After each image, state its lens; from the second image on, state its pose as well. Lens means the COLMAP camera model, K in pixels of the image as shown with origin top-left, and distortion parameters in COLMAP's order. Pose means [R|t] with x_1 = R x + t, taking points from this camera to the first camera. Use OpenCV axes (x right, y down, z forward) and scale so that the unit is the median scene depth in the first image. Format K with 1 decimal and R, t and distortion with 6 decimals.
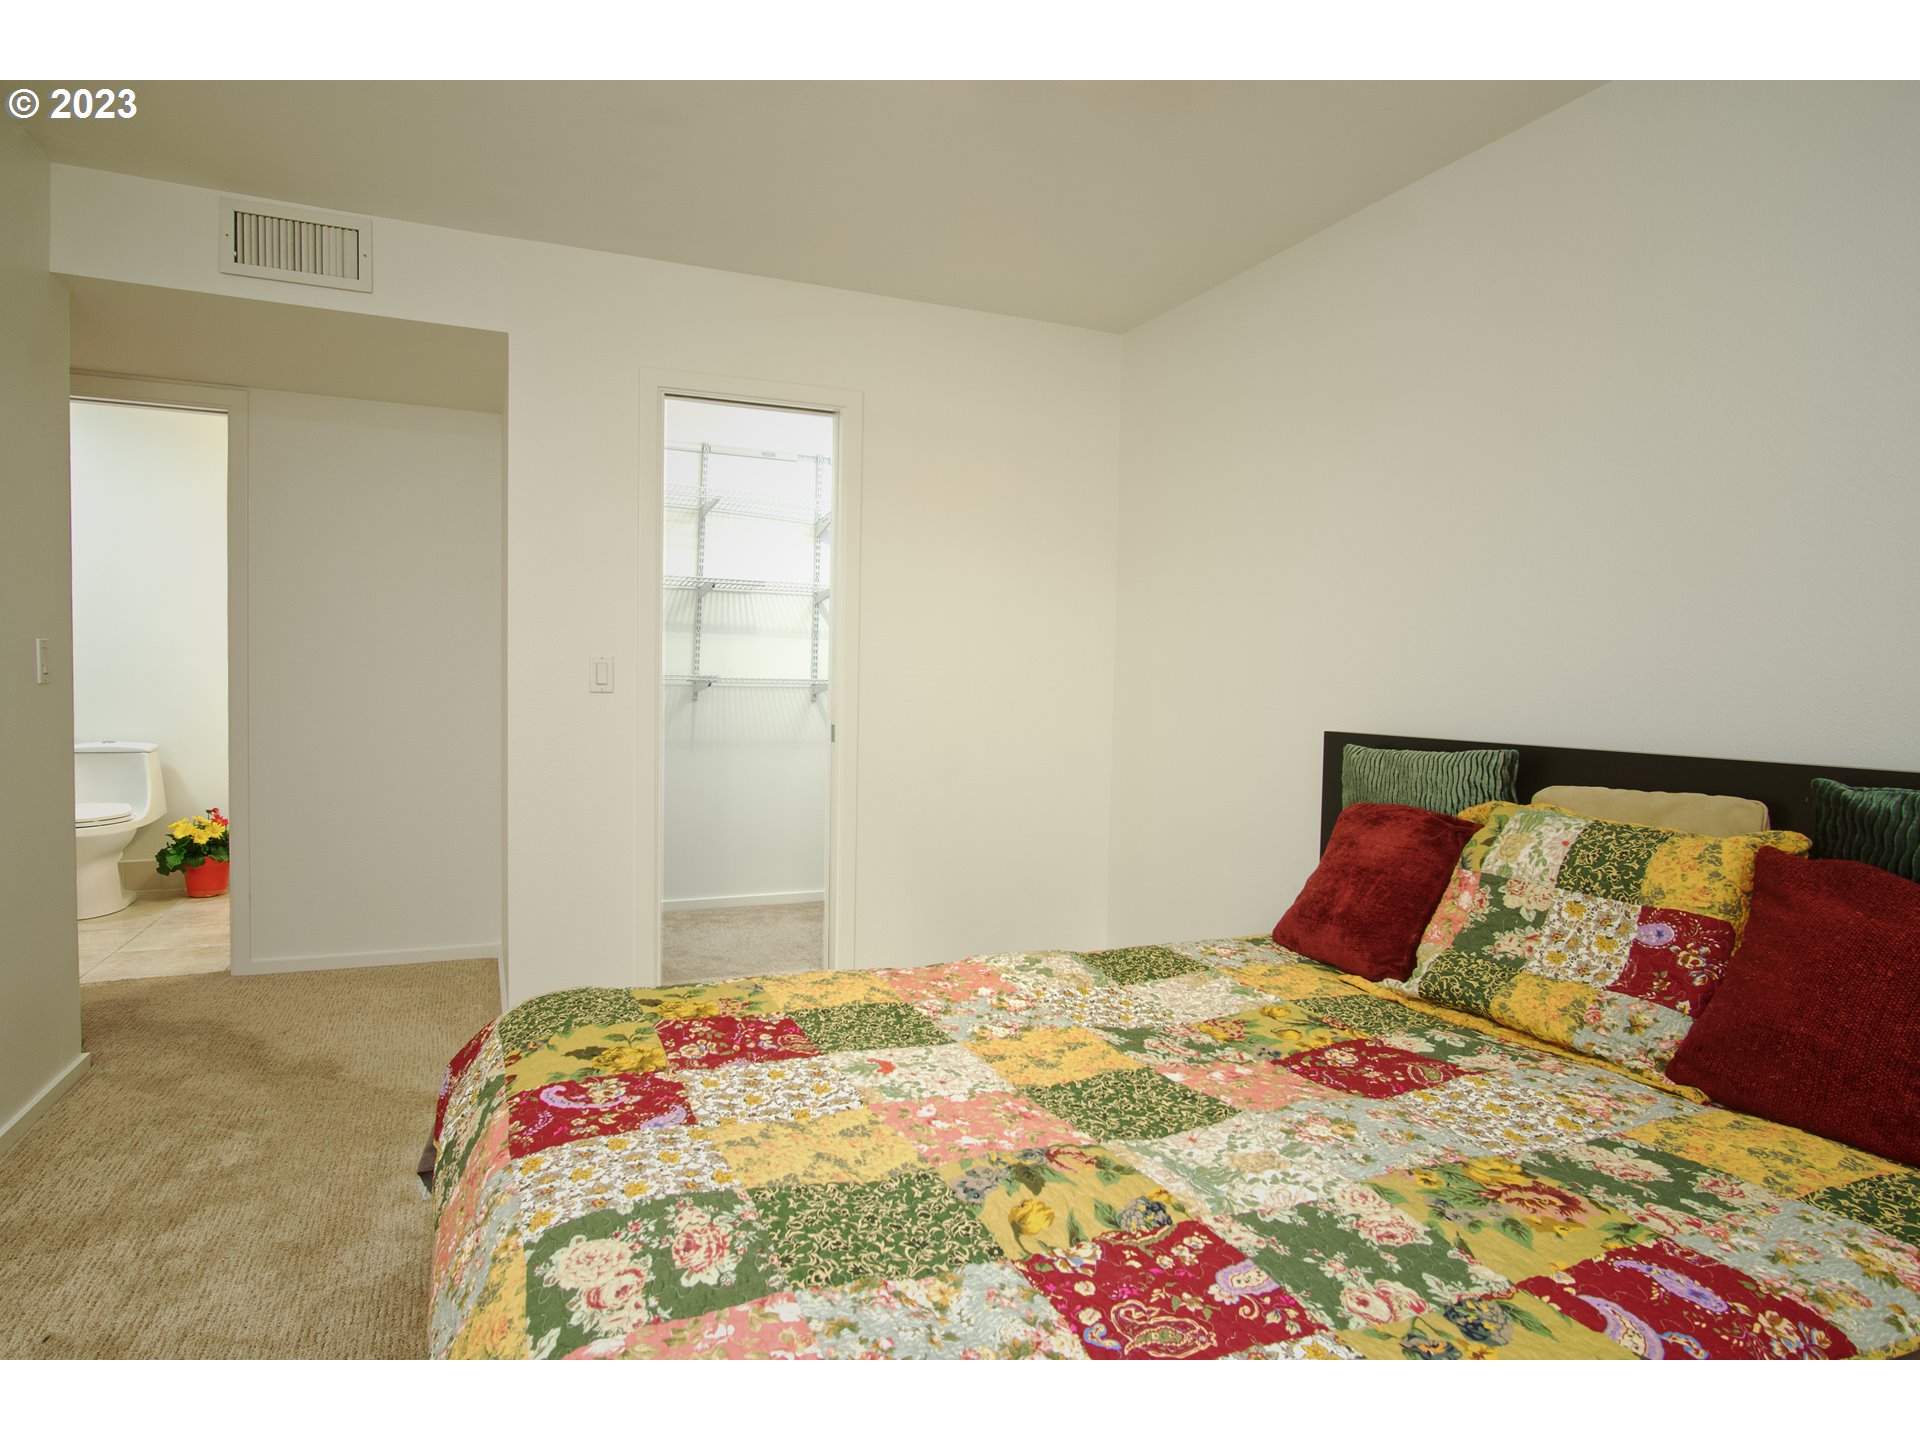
lens RADIAL K [[1078.4, 0, 960.0], [0, 1078.4, 720.0], [0, 0, 1]] dist [-0.025779, 0.001076]
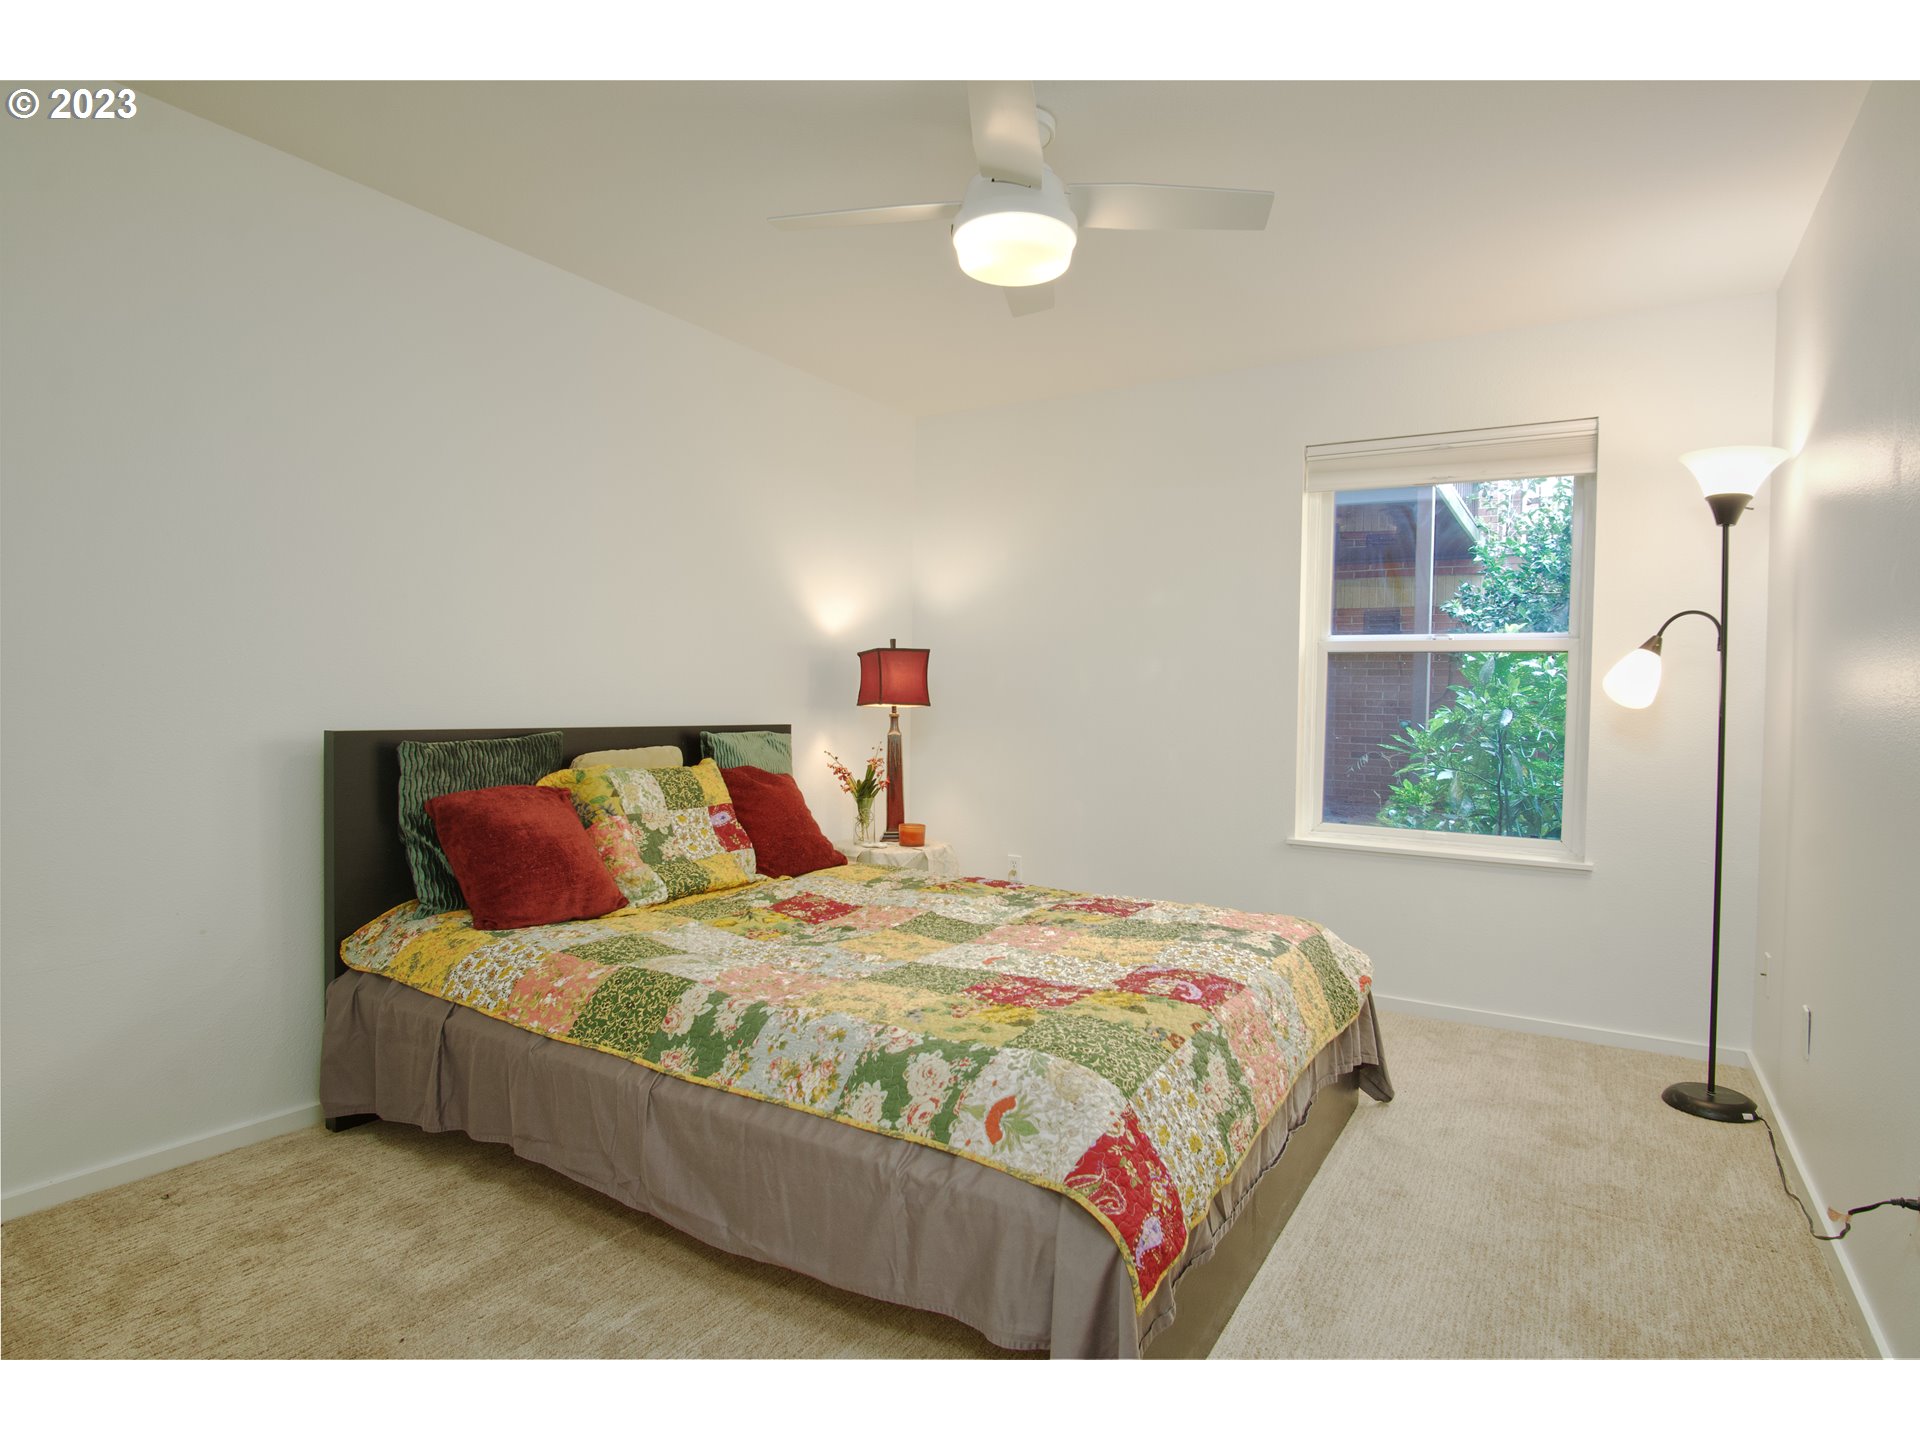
lens RADIAL K [[1078.4, 0, 960.0], [0, 1078.4, 720.0], [0, 0, 1]] dist [-0.025779, 0.001076]
pose [[-0.581605, -0.040802, 0.812447, -1.113057], [0.001383, 0.998690, 0.051146, -0.069114], [-0.813470, 0.030871, -0.580787, 1.717862]]
